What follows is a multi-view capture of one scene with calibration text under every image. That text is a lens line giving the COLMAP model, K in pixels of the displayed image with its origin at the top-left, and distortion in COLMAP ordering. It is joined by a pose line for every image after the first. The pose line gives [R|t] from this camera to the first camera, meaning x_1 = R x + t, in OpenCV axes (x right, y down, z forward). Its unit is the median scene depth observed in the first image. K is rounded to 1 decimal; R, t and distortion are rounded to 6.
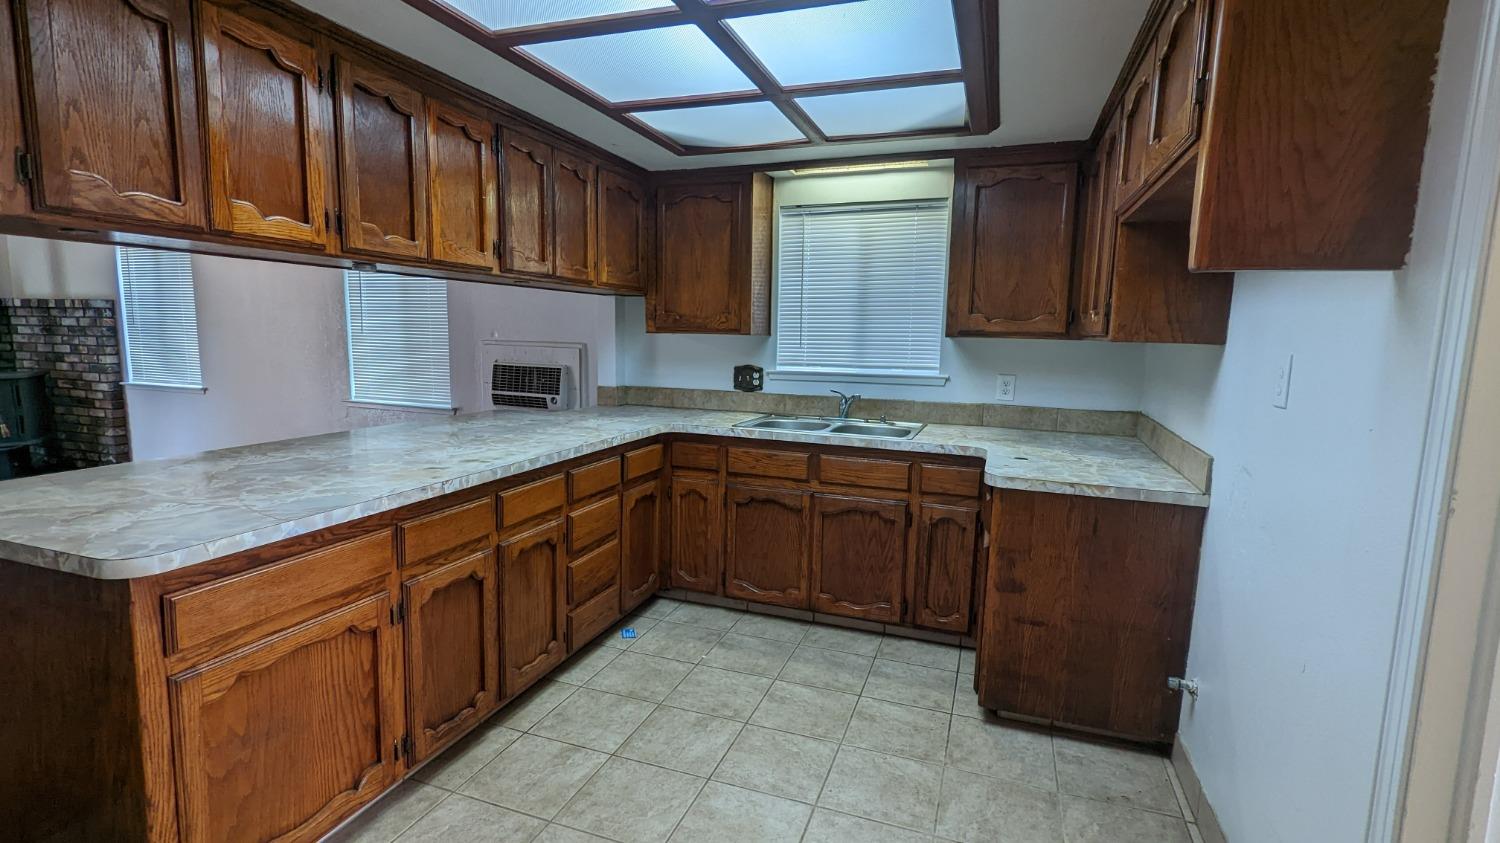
lens RADIAL K [[715.3, 0, 744.8], [0, 715.3, 421.1], [0, 0, 1]] dist [-0.000776, 0.004093]
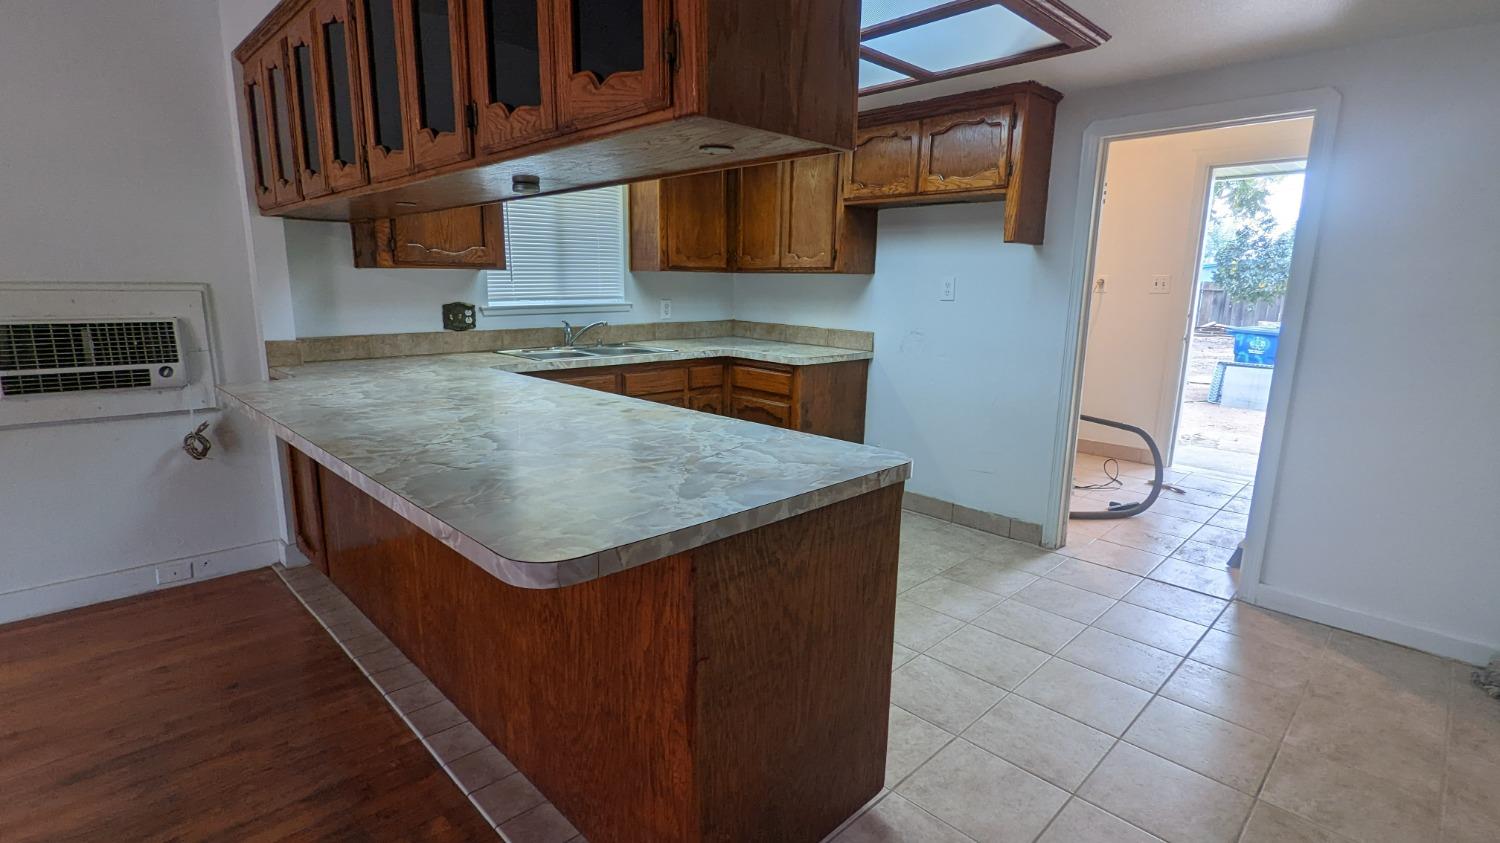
lens RADIAL K [[715.3, 0, 751.0], [0, 715.3, 425.4], [0, 0, 1]] dist [-0.000776, 0.004093]
pose [[0.433065, -0.198059, 0.879334, -0.606635], [0.108079, 0.979932, 0.167489, -0.031101], [-0.894860, 0.022504, 0.445780, 0.203416]]
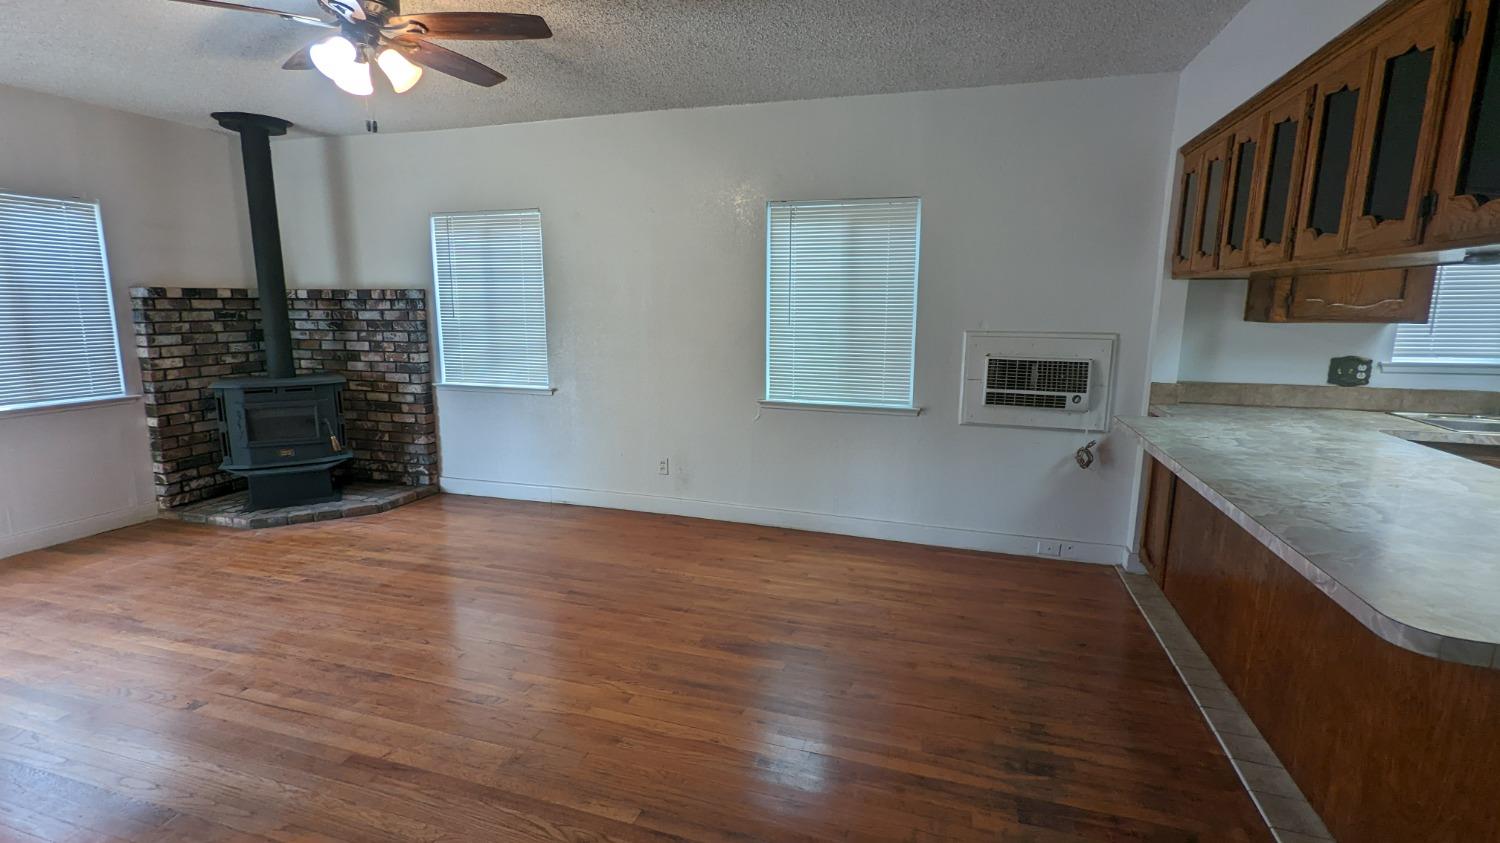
lens RADIAL K [[715.3, 0, 750.2], [0, 715.3, 427.5], [0, 0, 1]] dist [-0.000776, 0.004093]
pose [[0.998129, -0.027684, 0.054515, -0.696217], [0.024682, 0.998181, 0.055005, -0.050397], [-0.055939, -0.053557, 0.996997, 0.126887]]
